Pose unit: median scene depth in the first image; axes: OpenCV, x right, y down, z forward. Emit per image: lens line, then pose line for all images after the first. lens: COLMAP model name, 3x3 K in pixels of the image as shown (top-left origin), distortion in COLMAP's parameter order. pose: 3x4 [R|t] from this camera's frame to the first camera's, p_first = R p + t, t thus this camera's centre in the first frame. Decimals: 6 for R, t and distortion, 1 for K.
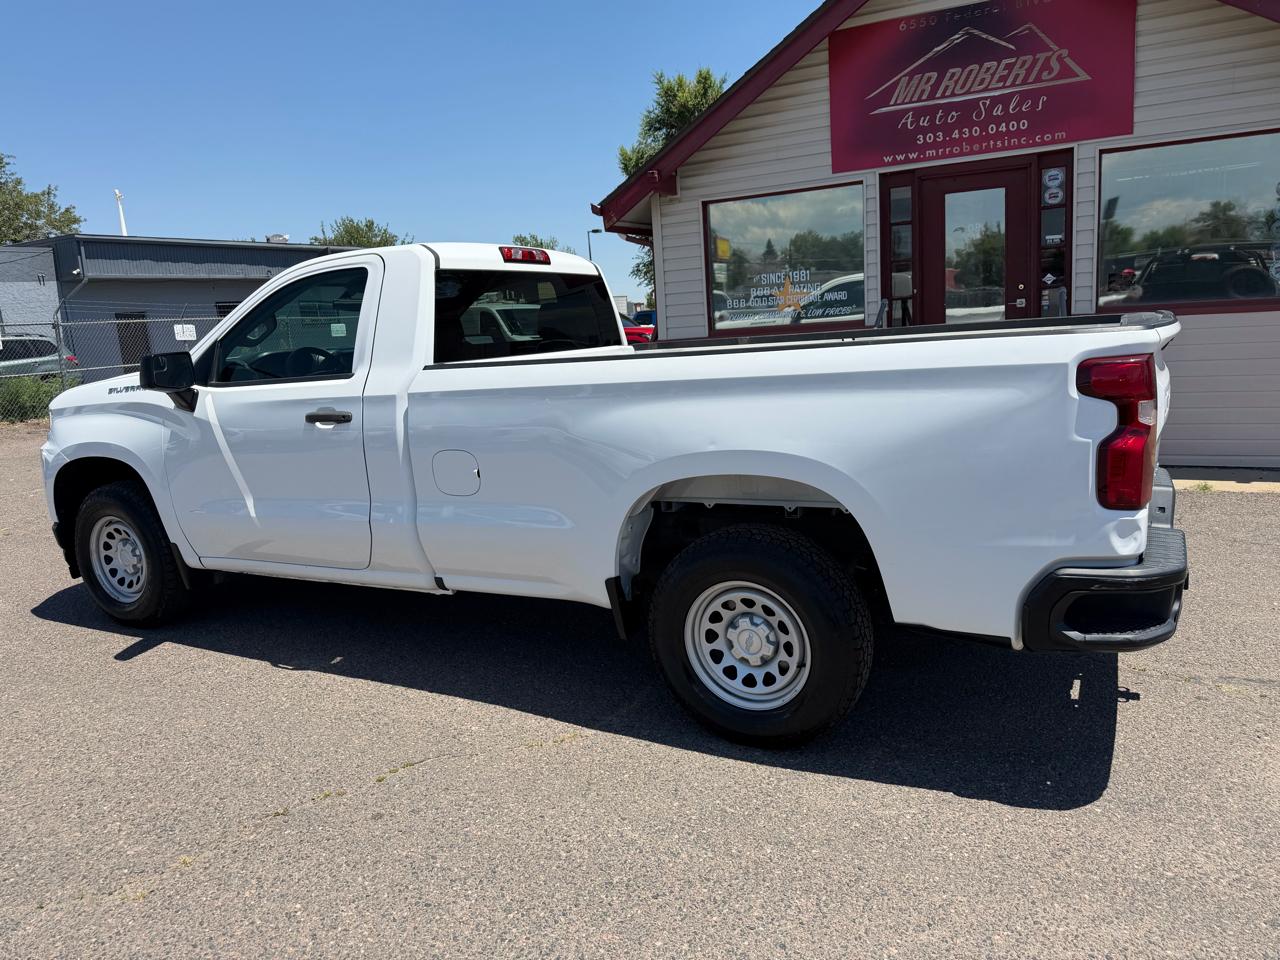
lens RADIAL K [[910.0, 0, 647.7], [0, 910.0, 474.5], [0, 0, 1]] dist [0.042756, -0.053576]
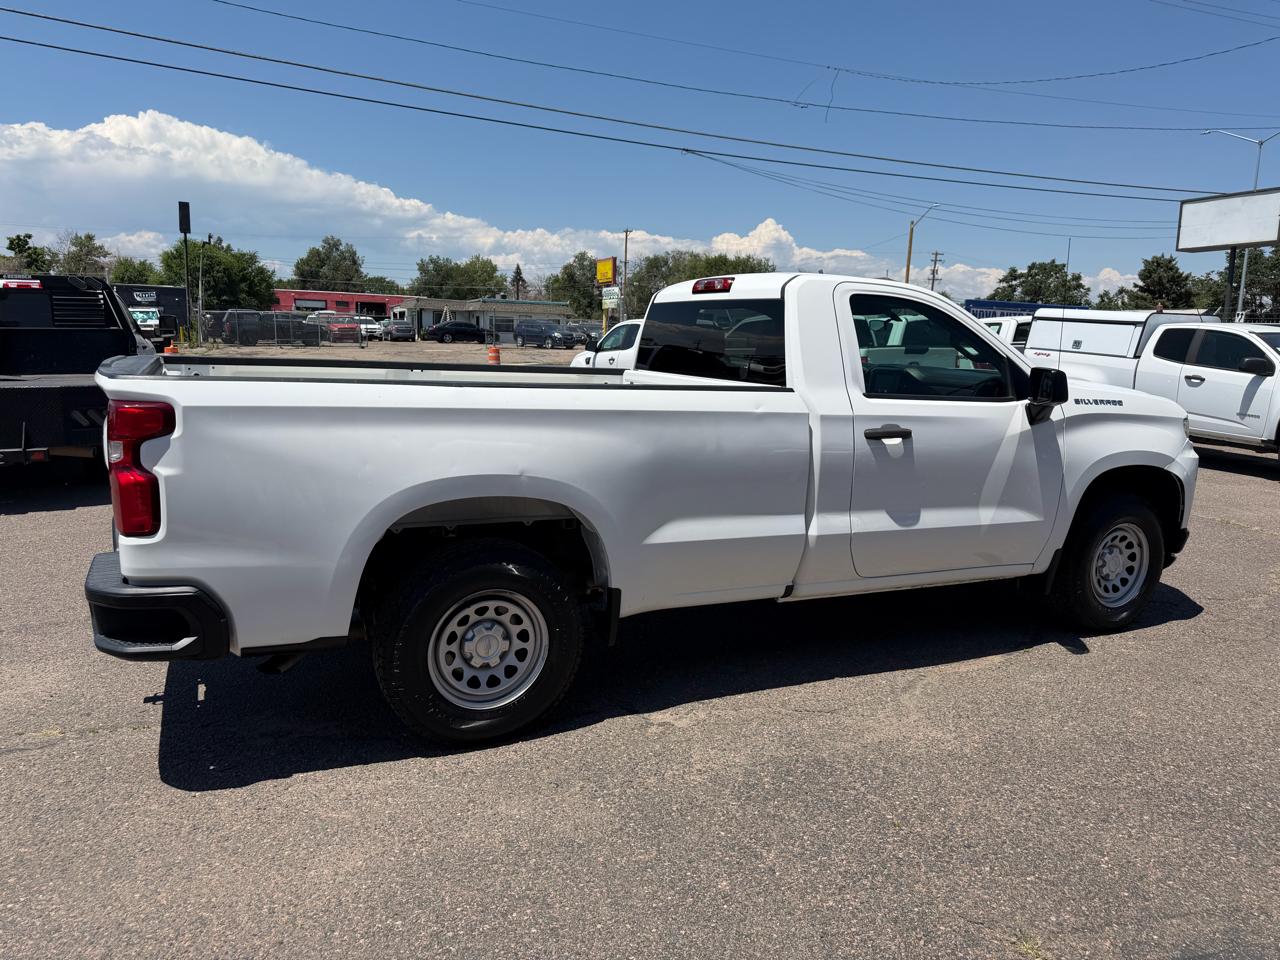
lens RADIAL K [[910.0, 0, 650.3], [0, 910.0, 488.5], [0, 0, 1]] dist [0.042756, -0.053576]
pose [[-0.605421, 0.173914, -0.776672, 0.454335], [-0.131117, 0.940708, 0.312852, -0.198428], [0.785031, 0.291242, -0.546721, 0.931516]]
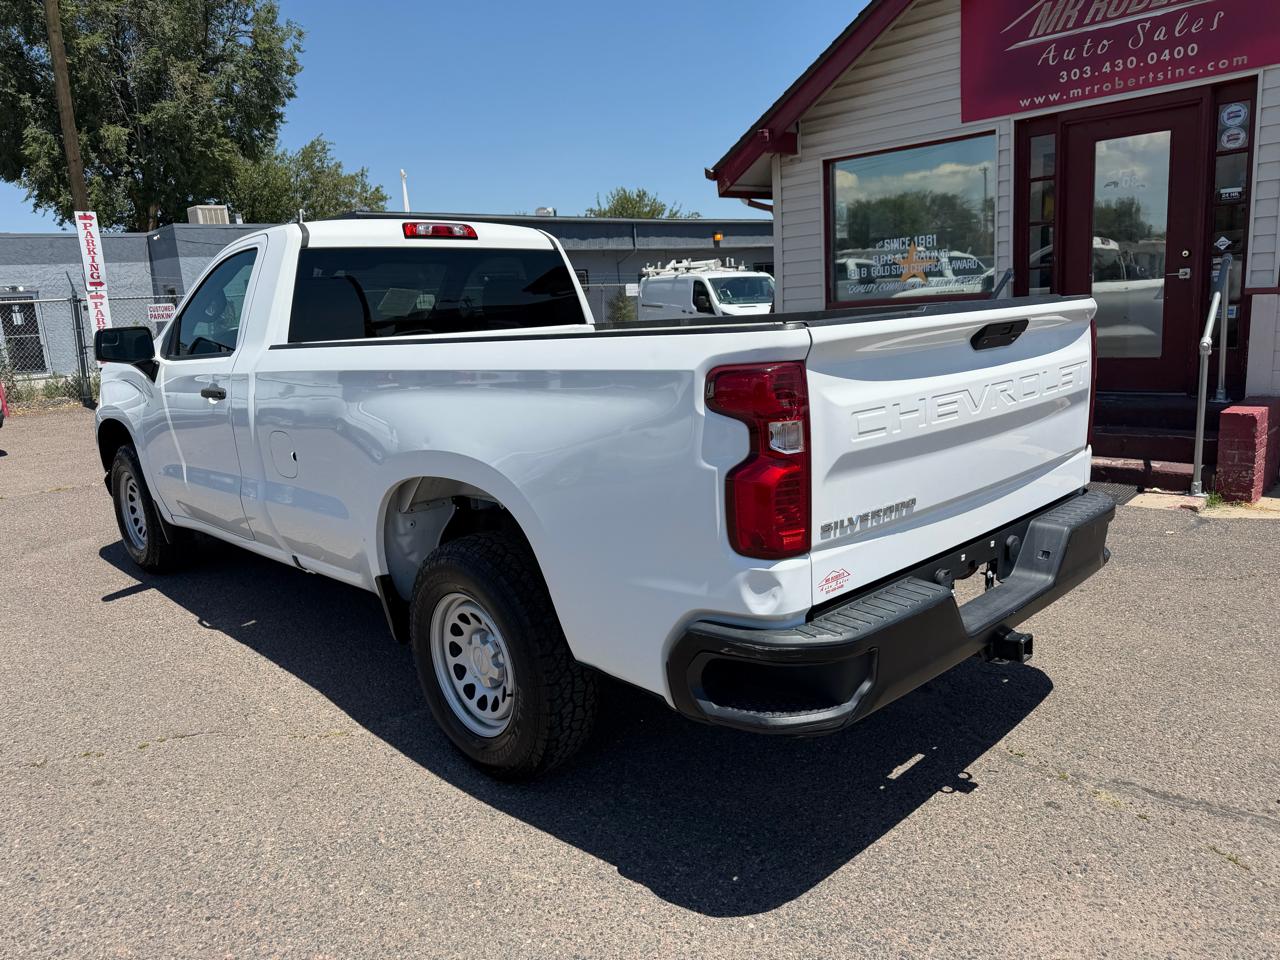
lens RADIAL K [[910.0, 0, 644.9], [0, 910.0, 479.8], [0, 0, 1]] dist [0.042756, -0.053576]
pose [[0.950166, 0.065701, -0.304741, 0.225524], [-0.052988, 0.997352, 0.049812, -0.021363], [0.307207, -0.031182, 0.951132, 0.079379]]
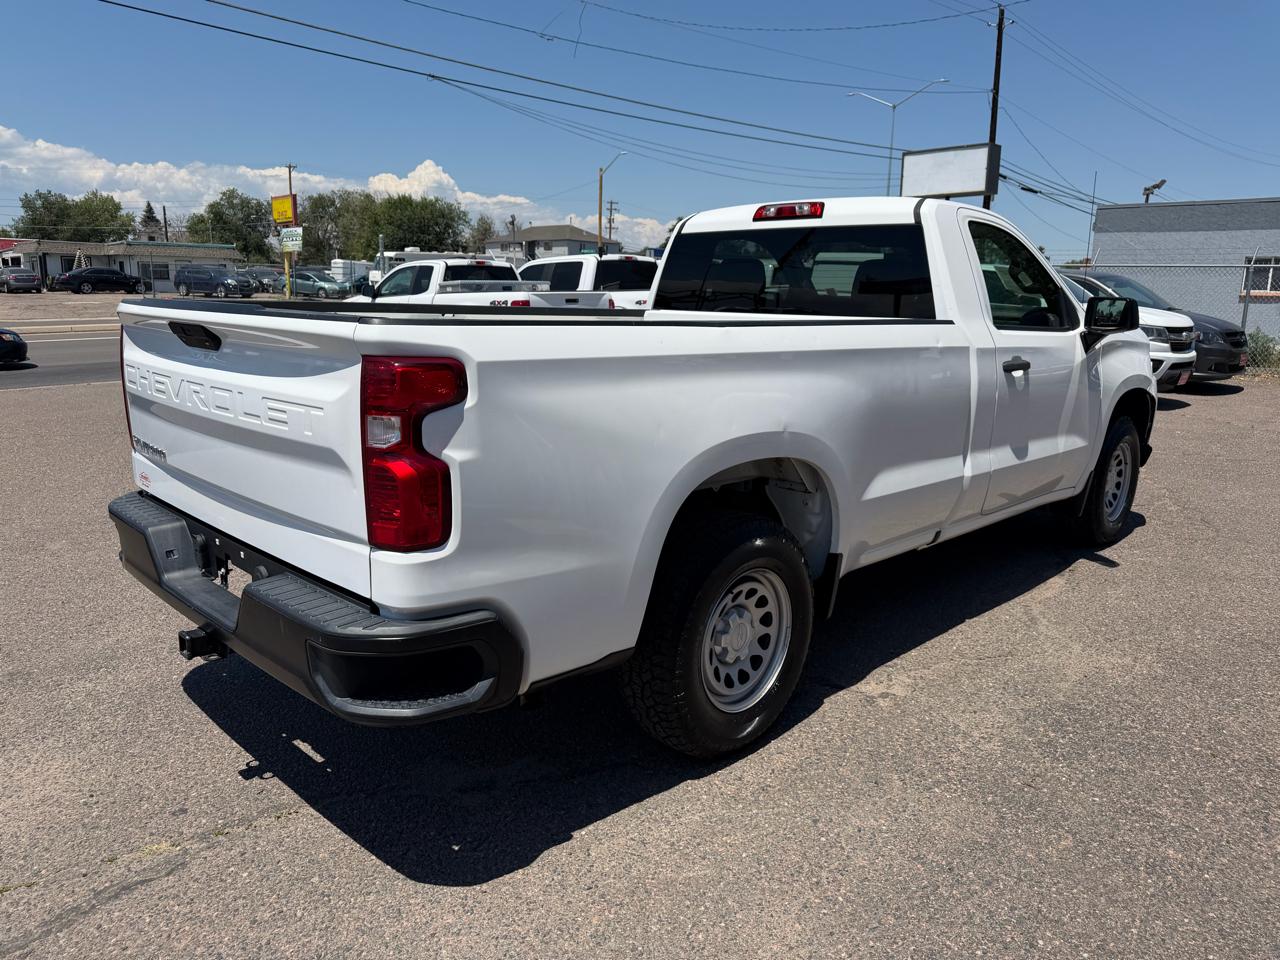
lens RADIAL K [[910.0, 0, 644.3], [0, 910.0, 481.6], [0, 0, 1]] dist [0.042756, -0.053576]
pose [[-0.294323, 0.249777, -0.922489, 0.513417], [-0.166335, 0.937124, 0.306809, -0.142403], [0.941120, 0.243744, -0.234270, 0.674169]]
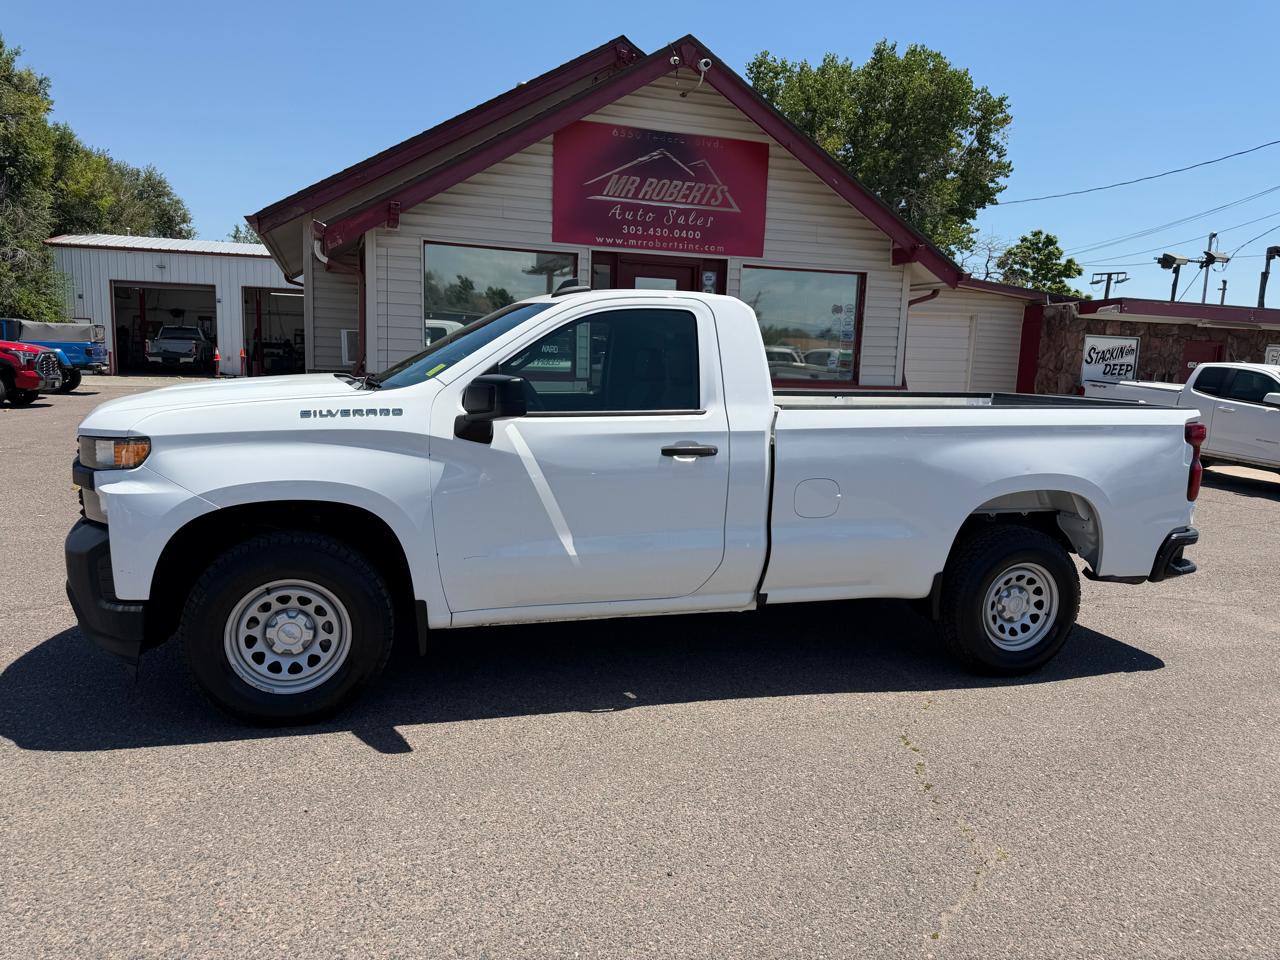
lens RADIAL K [[910.0, 0, 656.6], [0, 910.0, 491.7], [0, 0, 1]] dist [0.042756, -0.053576]
pose [[0.694002, -0.019903, 0.719698, -0.572665], [0.044711, 0.998880, -0.015491, -0.000927], [-0.718583, 0.042929, 0.694115, 0.161442]]
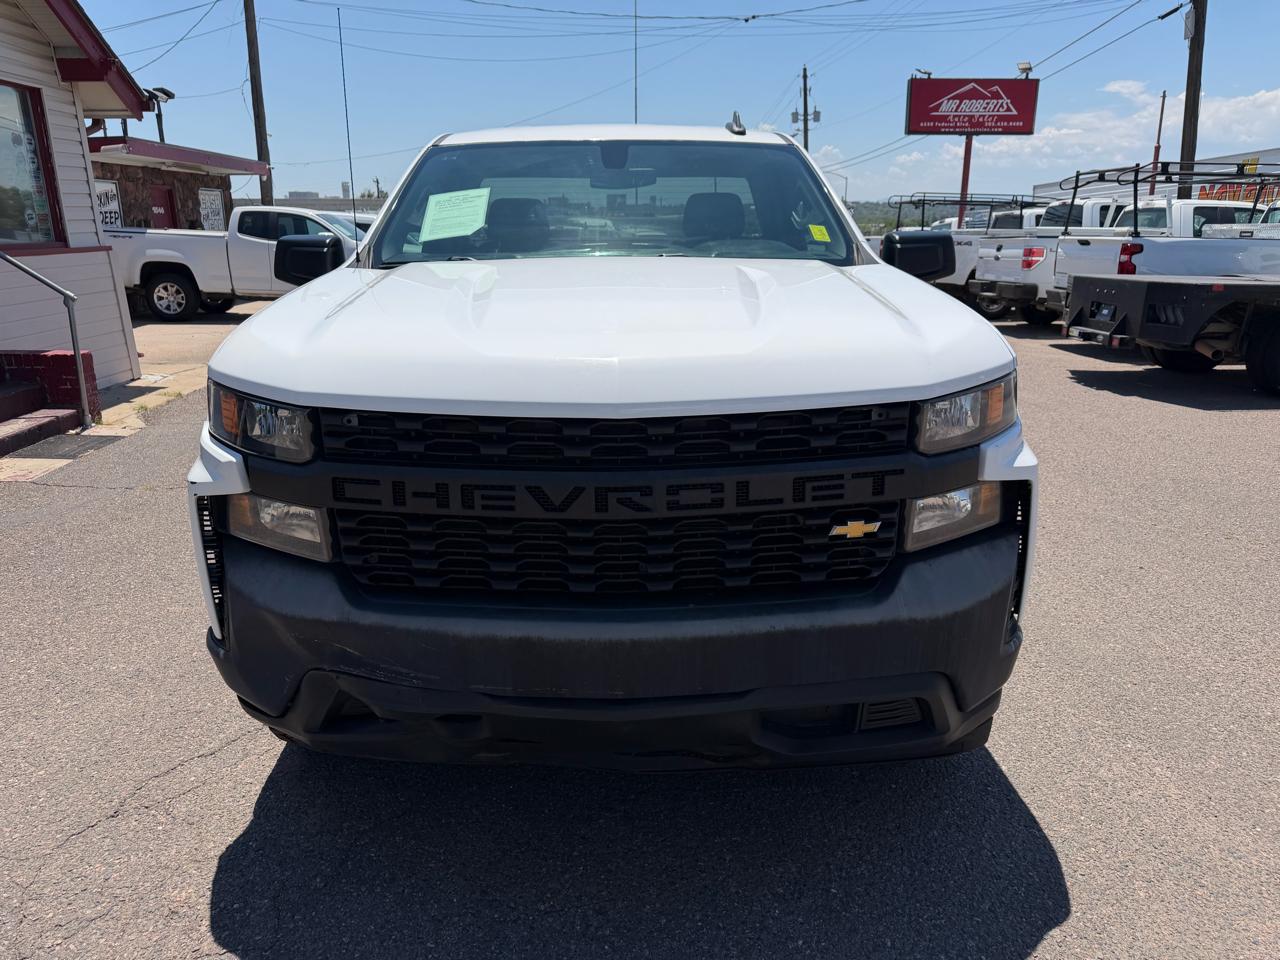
lens RADIAL K [[910.0, 0, 638.9], [0, 910.0, 484.0], [0, 0, 1]] dist [0.042756, -0.053576]
pose [[-0.506254, -0.175773, 0.844281, -0.600453], [0.185430, 0.933922, 0.305624, -0.123013], [-0.842213, 0.311279, -0.440208, 0.914715]]
